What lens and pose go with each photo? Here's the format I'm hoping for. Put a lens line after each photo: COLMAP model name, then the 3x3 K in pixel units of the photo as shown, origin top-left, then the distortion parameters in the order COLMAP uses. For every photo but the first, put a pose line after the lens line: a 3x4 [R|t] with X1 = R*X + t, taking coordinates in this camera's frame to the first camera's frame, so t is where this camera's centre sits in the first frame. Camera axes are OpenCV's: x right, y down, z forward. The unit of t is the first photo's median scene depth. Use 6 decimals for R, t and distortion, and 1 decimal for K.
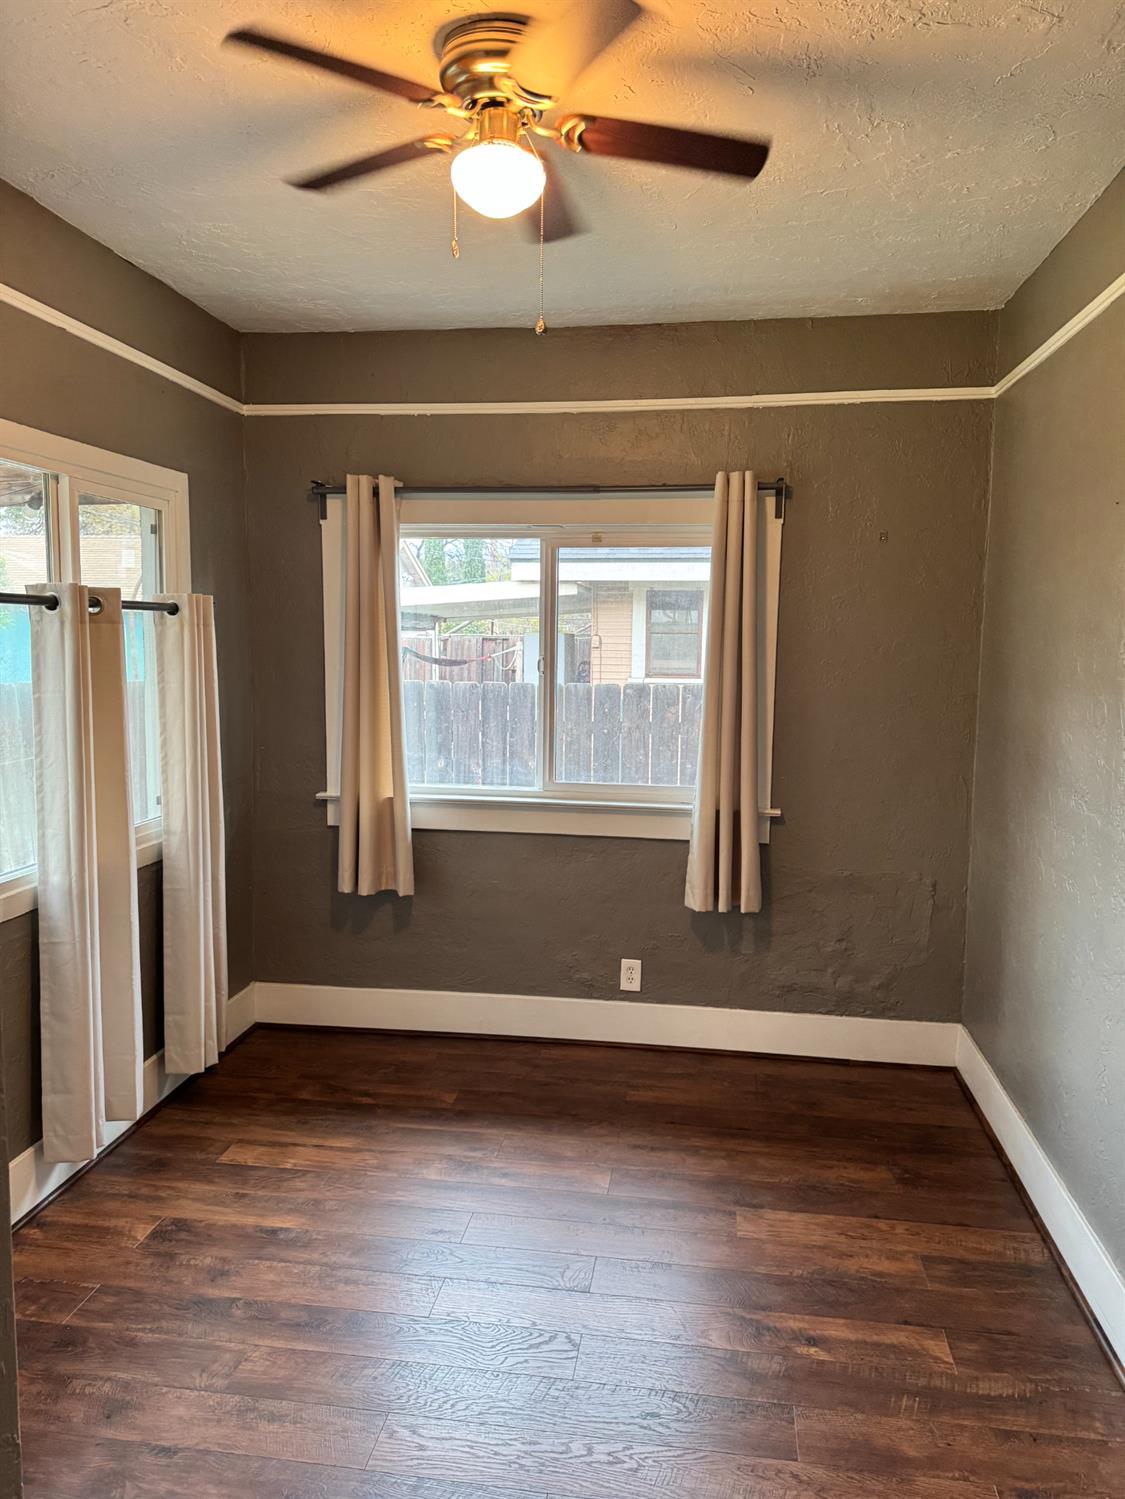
lens RADIAL K [[1057.7, 0, 560.8], [0, 1057.7, 753.7], [0, 0, 1]] dist [0.085054, -0.098694]
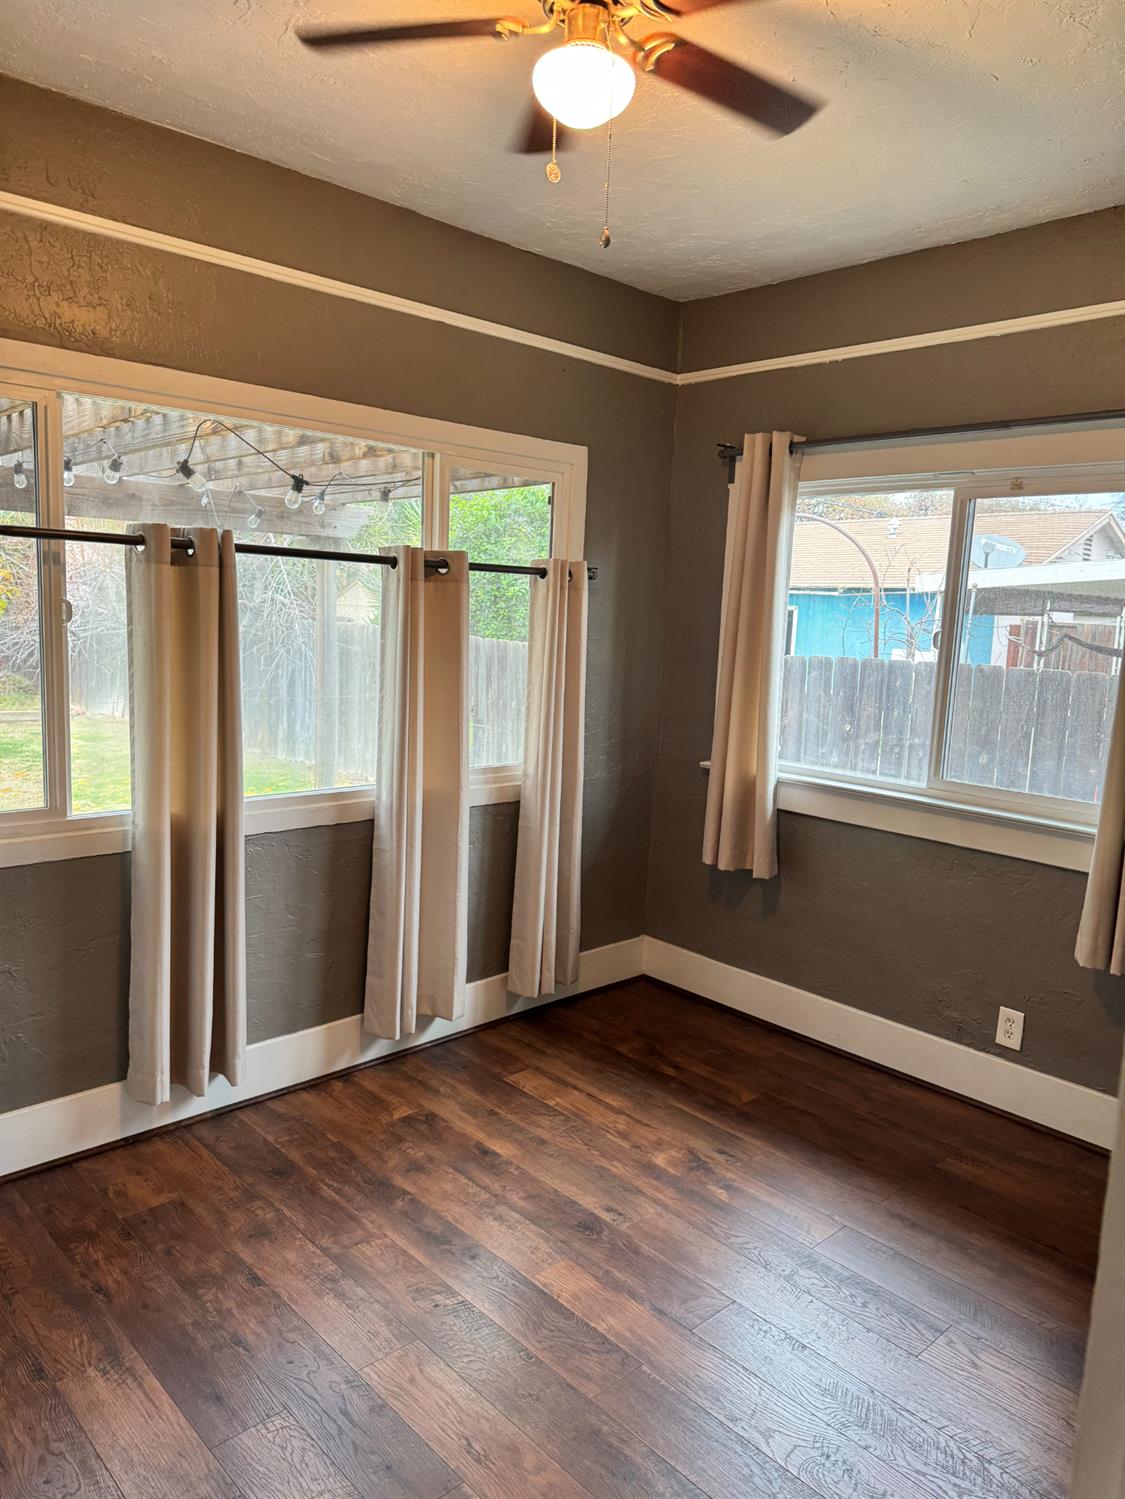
lens RADIAL K [[1050.8, 0, 580.1], [0, 1050.8, 753.7], [0, 0, 1]] dist [0.195977, -0.390016]
pose [[0.782498, 0.106802, -0.613425, 0.340600], [-0.100168, 0.993940, 0.045275, -0.004237], [0.614543, 0.026018, 0.788454, 0.170831]]
